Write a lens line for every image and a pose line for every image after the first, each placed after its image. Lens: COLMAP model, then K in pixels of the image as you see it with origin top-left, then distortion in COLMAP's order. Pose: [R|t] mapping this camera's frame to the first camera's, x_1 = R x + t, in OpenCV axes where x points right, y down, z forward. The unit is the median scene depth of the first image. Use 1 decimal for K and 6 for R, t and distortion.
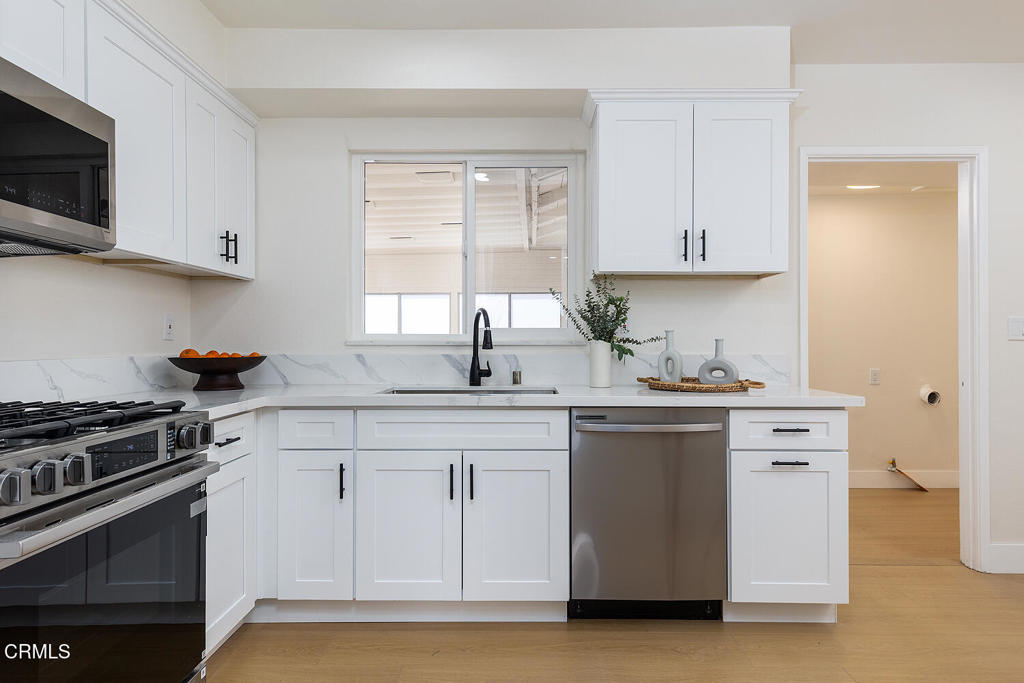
lens RADIAL K [[588.4, 0, 515.0], [0, 588.4, 334.2], [0, 0, 1]] dist [0.003868, 0.002094]
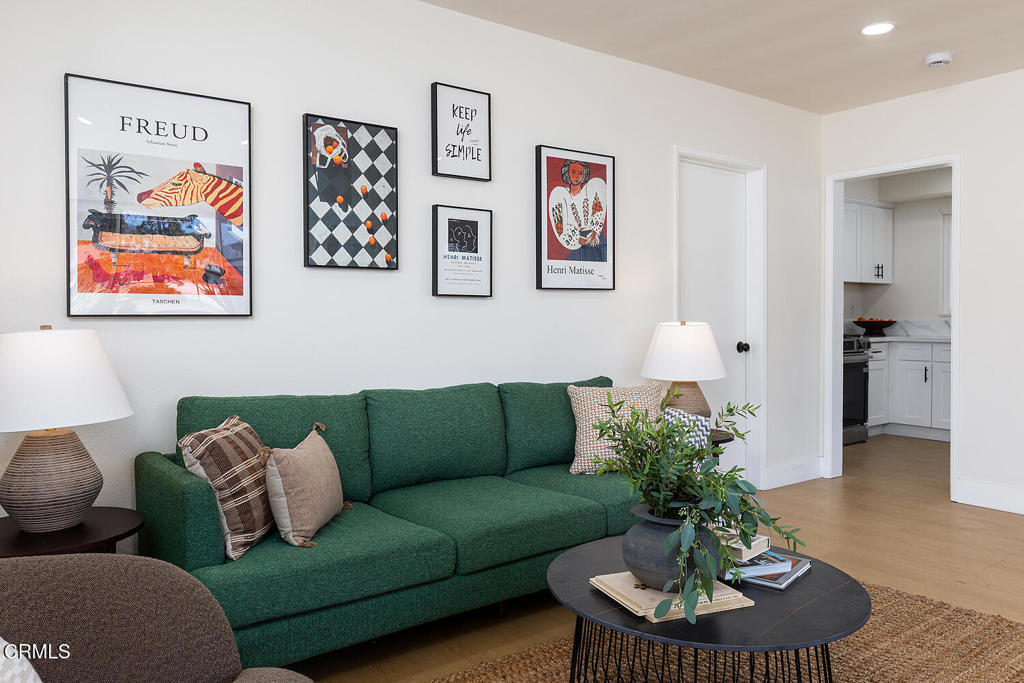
lens RADIAL K [[719.1, 0, 516.3], [0, 719.1, 335.5], [0, 0, 1]] dist [-0.001782, -0.003816]
pose [[0.593306, 0.023728, -0.804627, 0.880789], [0.008986, 0.999308, 0.036095, -0.017139], [0.804927, -0.028646, 0.592682, -1.698283]]
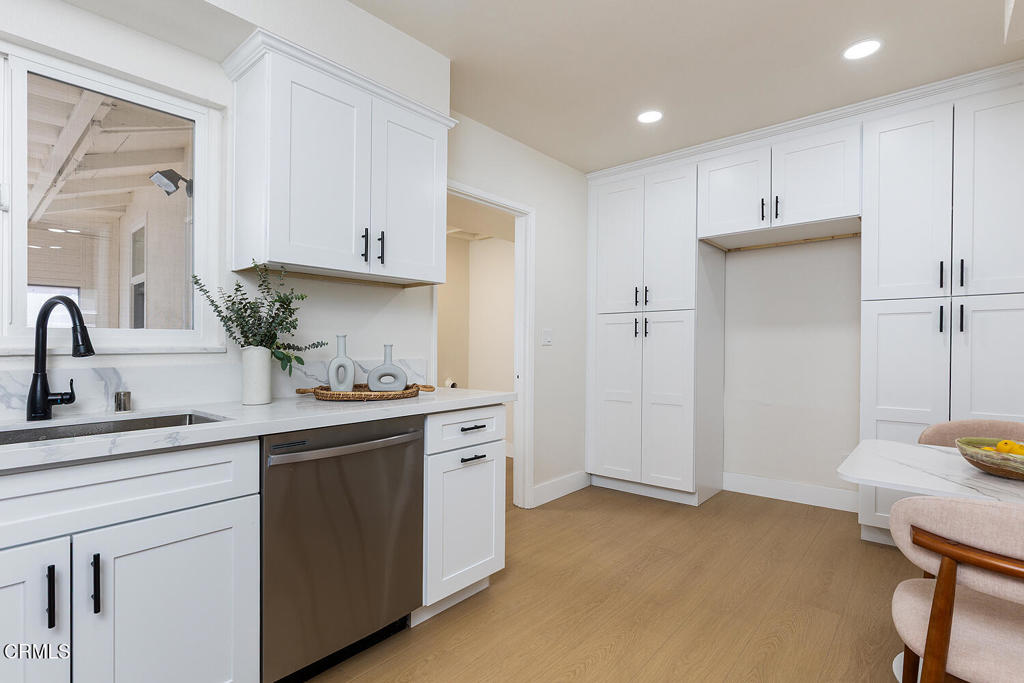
lens RADIAL K [[492.2, 0, 511.8], [0, 492.2, 346.5], [0, 0, 1]] dist [-0.002954, -0.001649]
pose [[0.640535, -0.003325, 0.767922, -0.158112], [-0.005784, 0.999941, 0.009154, 0.002430], [-0.767907, -0.010305, 0.640478, 0.307176]]
